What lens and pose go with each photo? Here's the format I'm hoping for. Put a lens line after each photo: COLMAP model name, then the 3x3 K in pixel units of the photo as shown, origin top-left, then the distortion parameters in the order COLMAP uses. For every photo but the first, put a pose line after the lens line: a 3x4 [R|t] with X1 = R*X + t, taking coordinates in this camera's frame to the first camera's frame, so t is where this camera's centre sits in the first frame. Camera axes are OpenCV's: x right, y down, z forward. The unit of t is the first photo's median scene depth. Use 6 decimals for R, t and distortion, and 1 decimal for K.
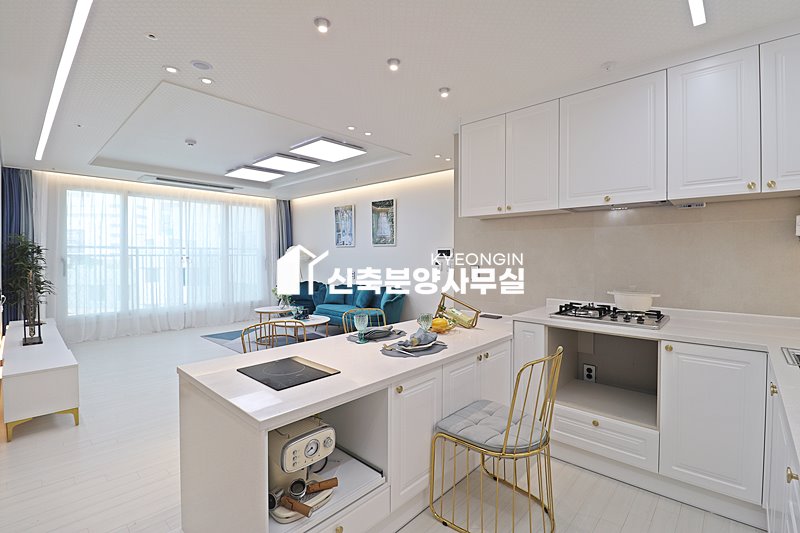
lens RADIAL K [[370.7, 0, 404.2], [0, 370.7, 260.2], [0, 0, 1]] dist [-0.000134, -0.013943]
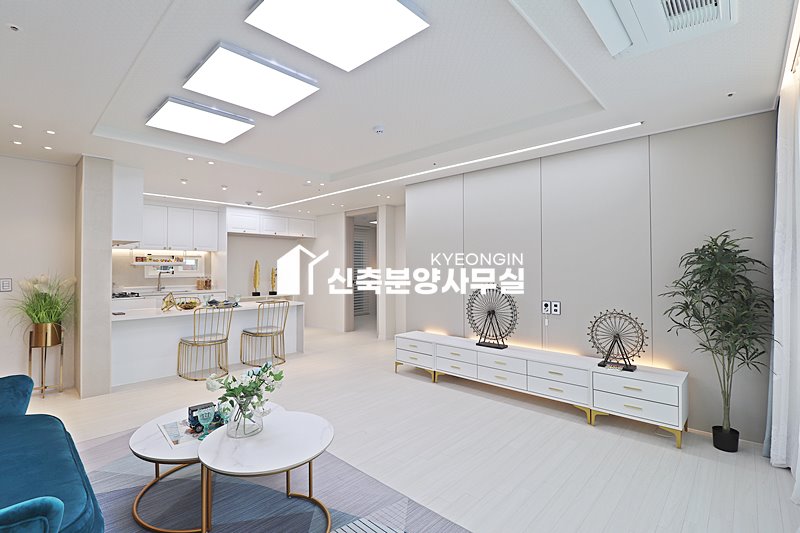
lens RADIAL K [[368.1, 0, 401.1], [0, 368.1, 261.6], [0, 0, 1]] dist [-0.000165, -0.015982]
pose [[-0.999995, 0.000348, 0.003027, -0.960383], [0.000348, 1.000000, -0.000022, -0.047654], [-0.003027, -0.000021, -0.999995, 2.764703]]
